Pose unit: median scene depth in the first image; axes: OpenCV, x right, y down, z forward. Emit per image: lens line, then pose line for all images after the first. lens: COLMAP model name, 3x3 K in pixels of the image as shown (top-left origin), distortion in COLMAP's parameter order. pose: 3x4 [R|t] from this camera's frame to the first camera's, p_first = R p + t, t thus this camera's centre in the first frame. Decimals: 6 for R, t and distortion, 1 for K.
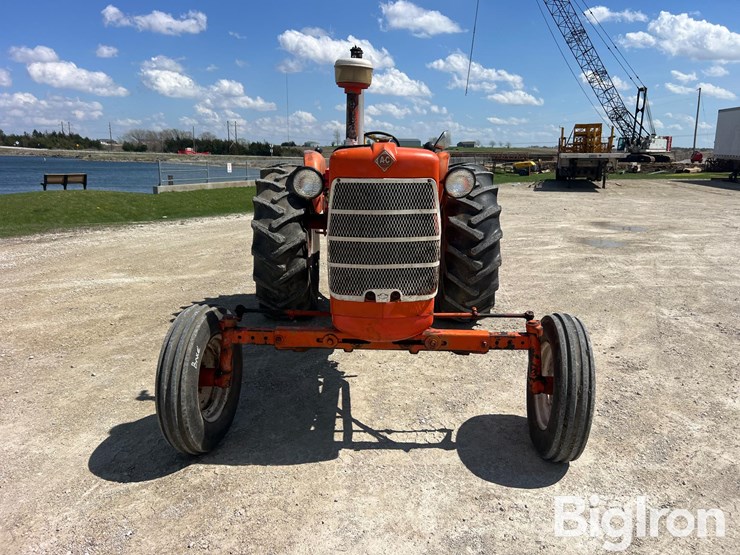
lens RADIAL K [[561.0, 0, 373.8], [0, 561.0, 275.0], [0, 0, 1]] dist [0.056513, -0.069987]
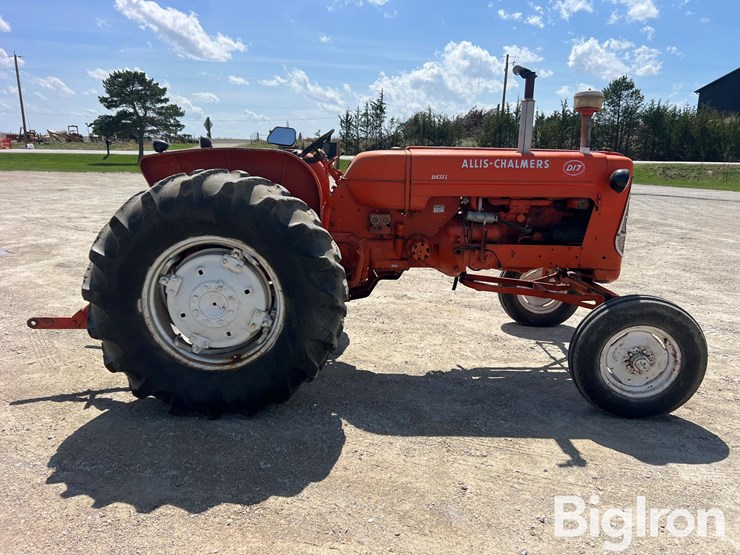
lens RADIAL K [[561.0, 0, 373.8], [0, 561.0, 275.0], [0, 0, 1]] dist [0.056513, -0.069987]
pose [[-0.029705, -0.221346, 0.974743, -1.324494], [0.191278, 0.955893, 0.222895, -0.325199], [-0.981086, 0.193068, 0.013944, 1.430730]]
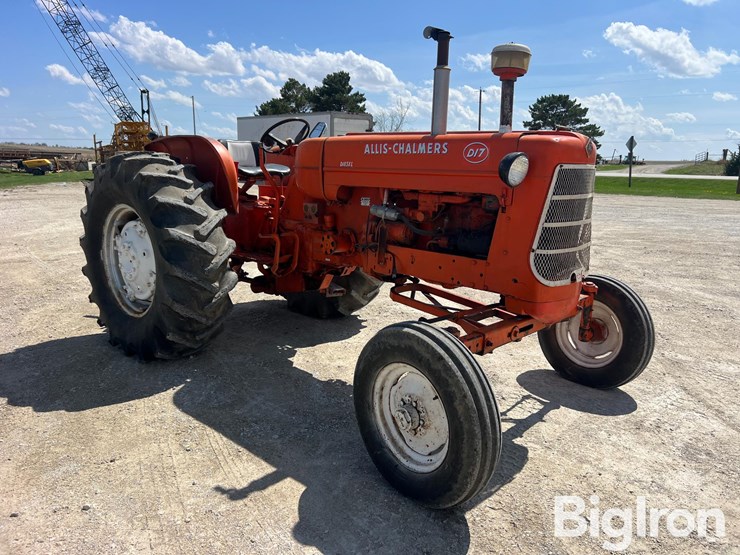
lens RADIAL K [[561.0, 0, 373.8], [0, 561.0, 275.0], [0, 0, 1]] dist [0.056513, -0.069987]
pose [[0.667396, -0.133099, 0.732712, -0.883060], [0.133878, 0.989313, 0.057768, -0.066332], [-0.732570, 0.059540, 0.678082, 0.477199]]
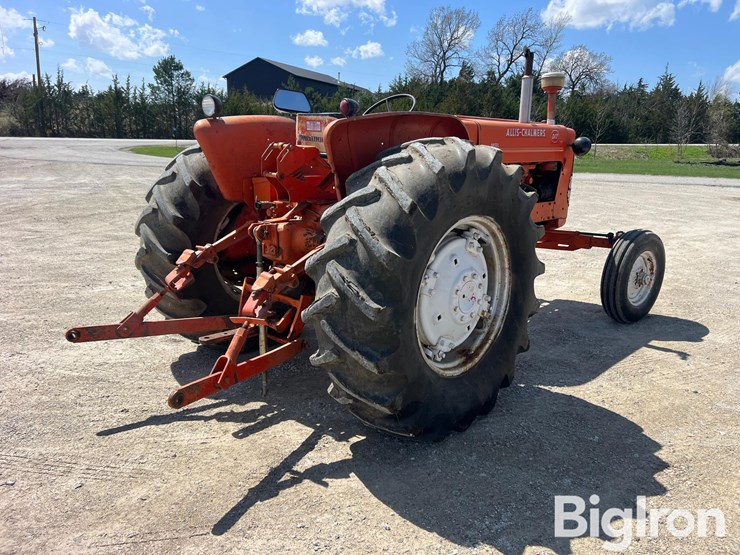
lens RADIAL K [[573.3, 0, 370.0], [0, 573.3, 277.5], [0, 0, 1]] dist [0.060719, -0.065595]
pose [[-0.731761, -0.173006, 0.659238, -0.792251], [0.125977, 0.916247, 0.380290, -0.492502], [-0.669817, 0.361330, -0.648680, 2.436257]]
